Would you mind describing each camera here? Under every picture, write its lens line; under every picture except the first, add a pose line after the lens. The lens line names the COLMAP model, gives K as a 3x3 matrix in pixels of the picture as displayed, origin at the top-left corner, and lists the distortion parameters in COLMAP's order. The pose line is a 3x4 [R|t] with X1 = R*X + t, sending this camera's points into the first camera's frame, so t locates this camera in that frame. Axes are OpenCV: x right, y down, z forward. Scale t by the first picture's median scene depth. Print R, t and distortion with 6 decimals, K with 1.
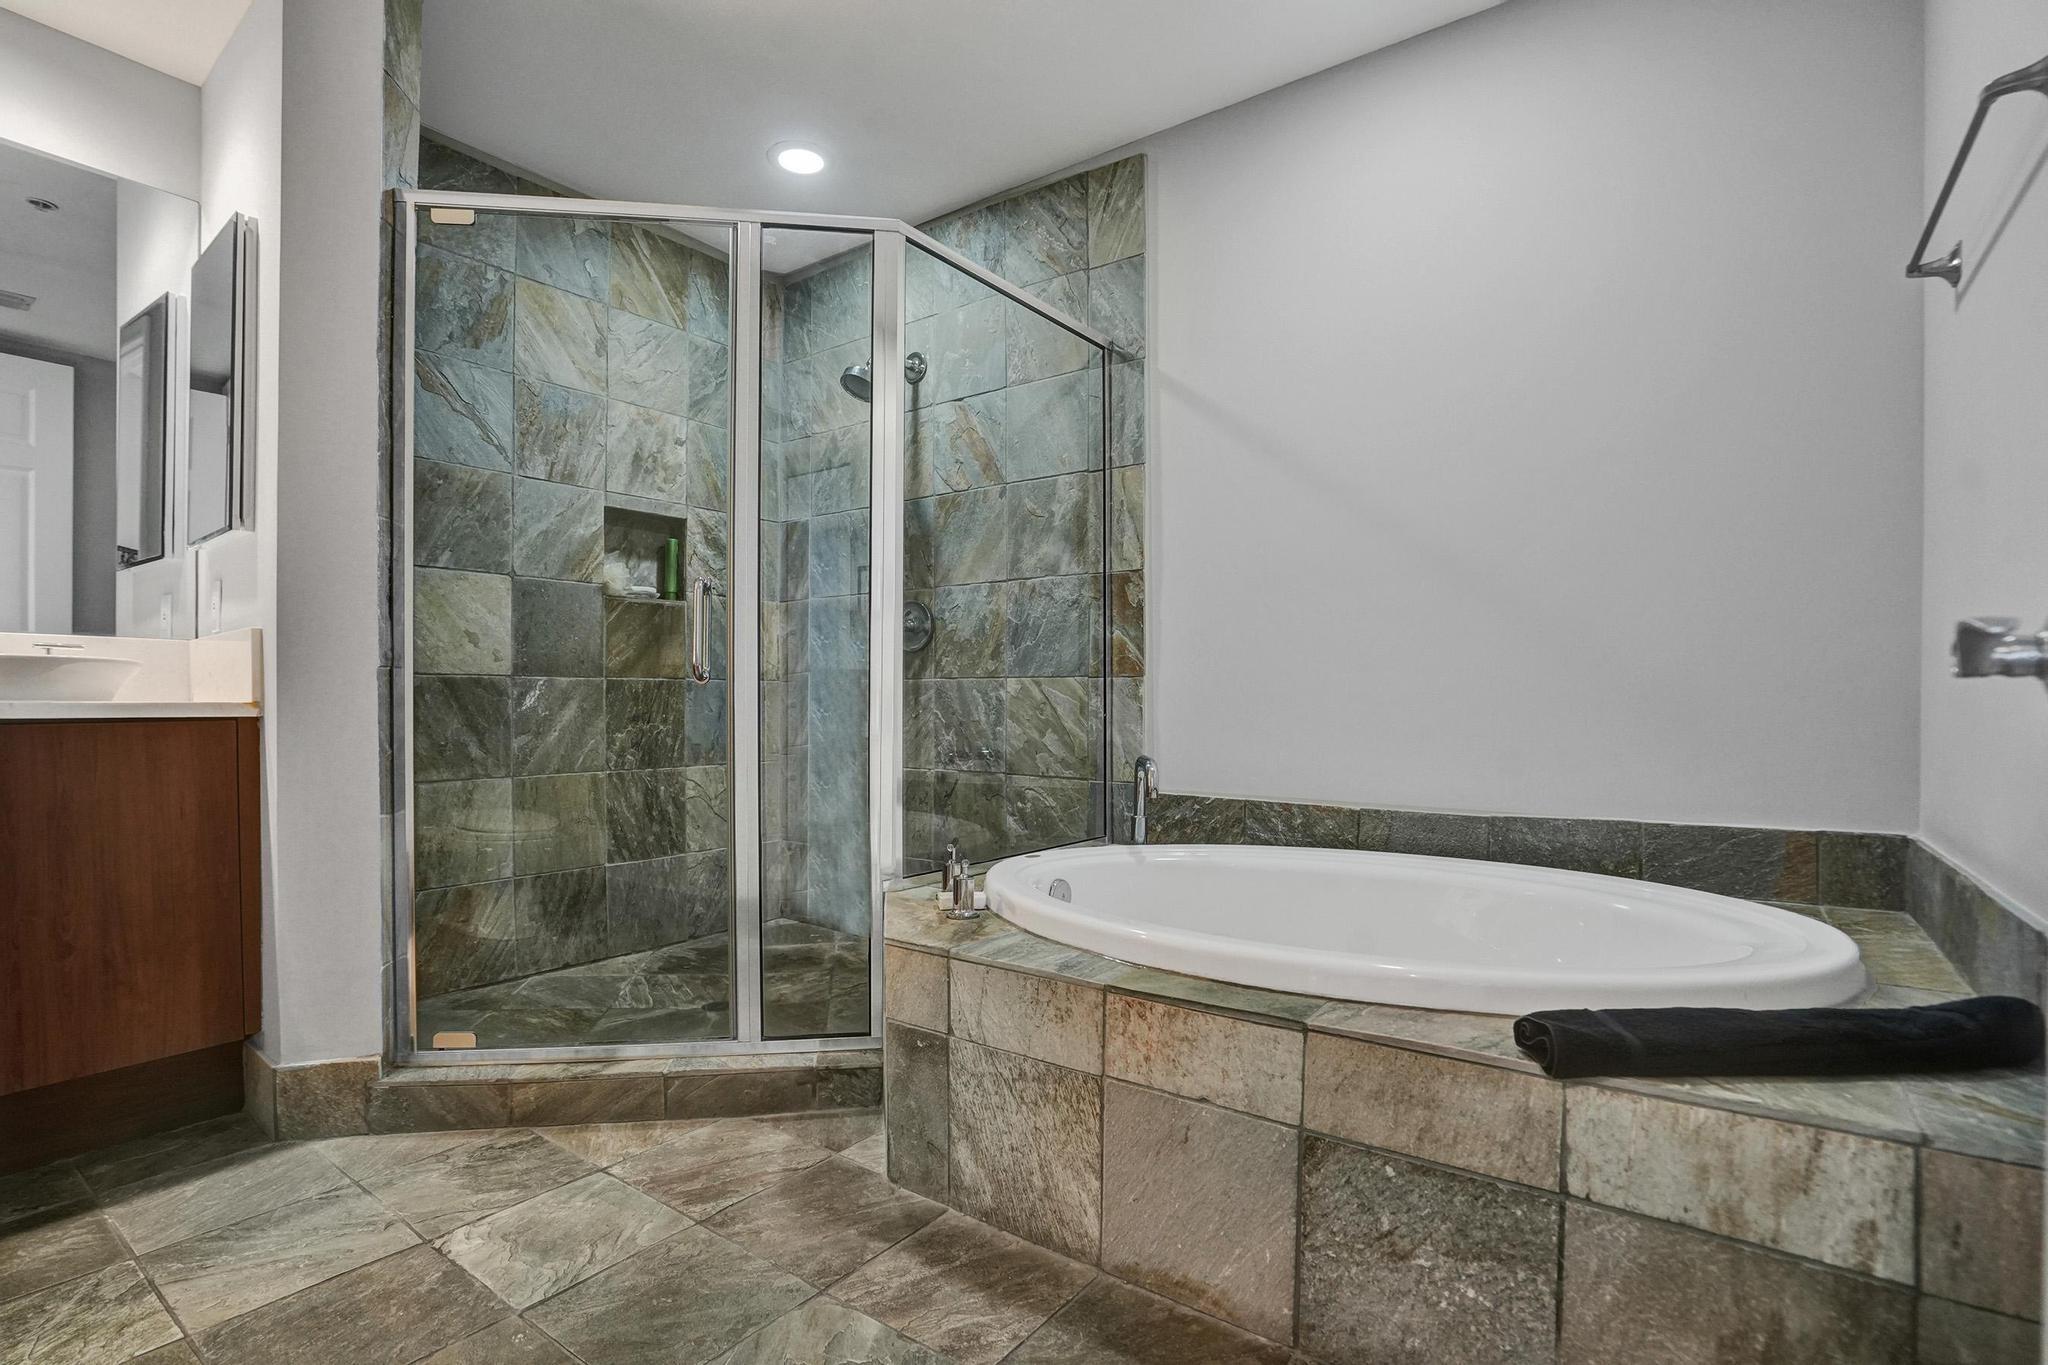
lens RADIAL K [[972.7, 0, 1021.7], [0, 972.7, 714.4], [0, 0, 1]] dist [-0.049208, 0.024919]
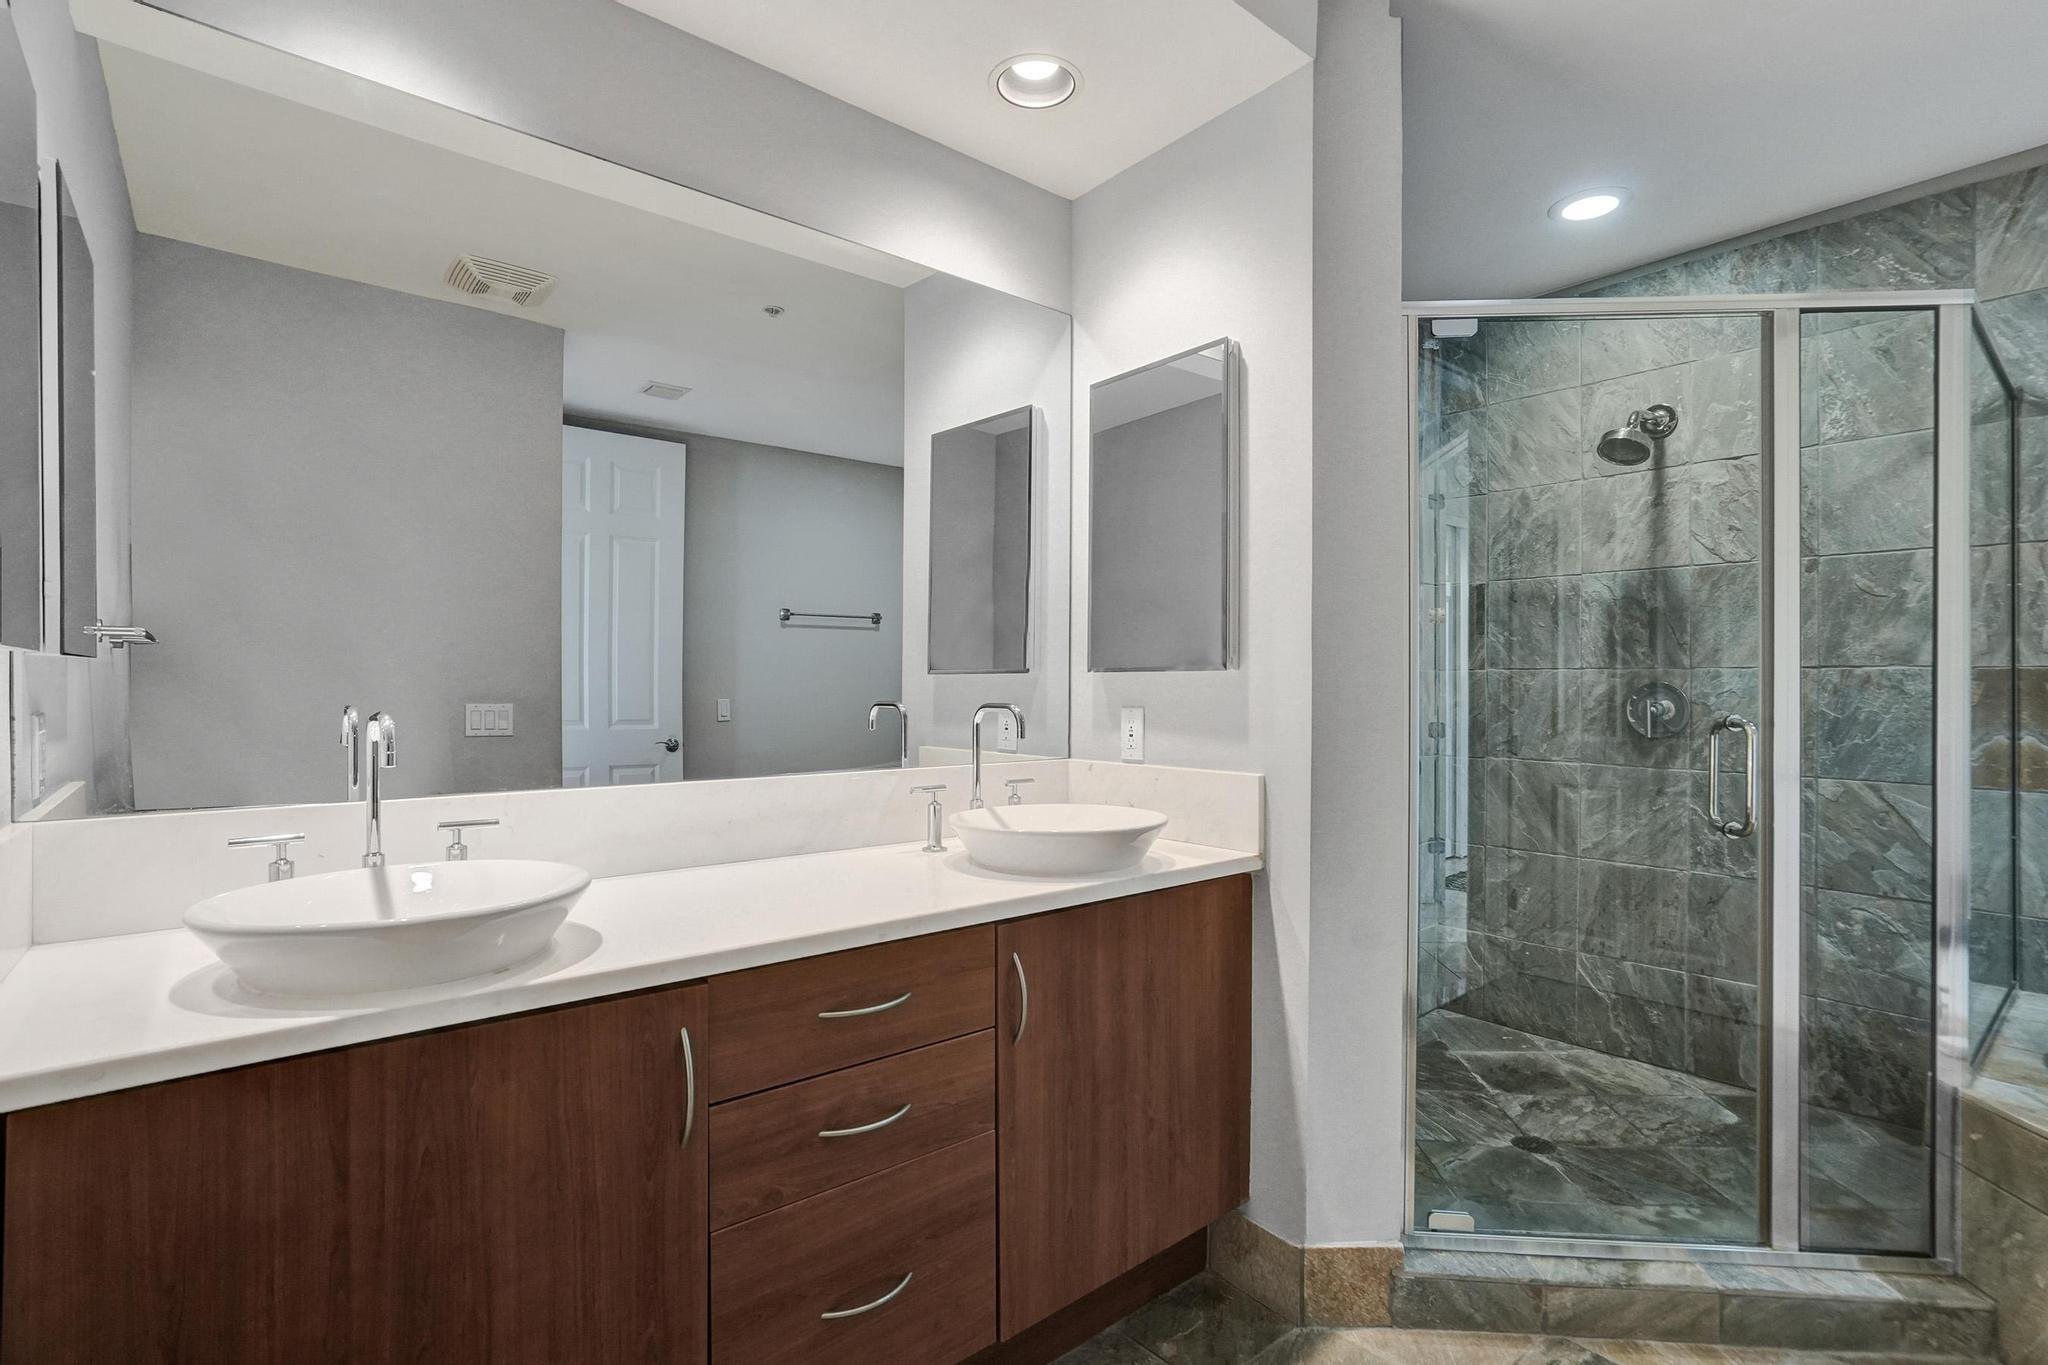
lens RADIAL K [[976.4, 0, 1028.8], [0, 976.4, 687.6], [0, 0, 1]] dist [-0.023830, 0.017329]
pose [[0.977502, 0.003492, -0.210897, -0.598548], [-0.004975, 0.999966, -0.006500, -0.124988], [0.210868, 0.007403, 0.977487, -0.002287]]
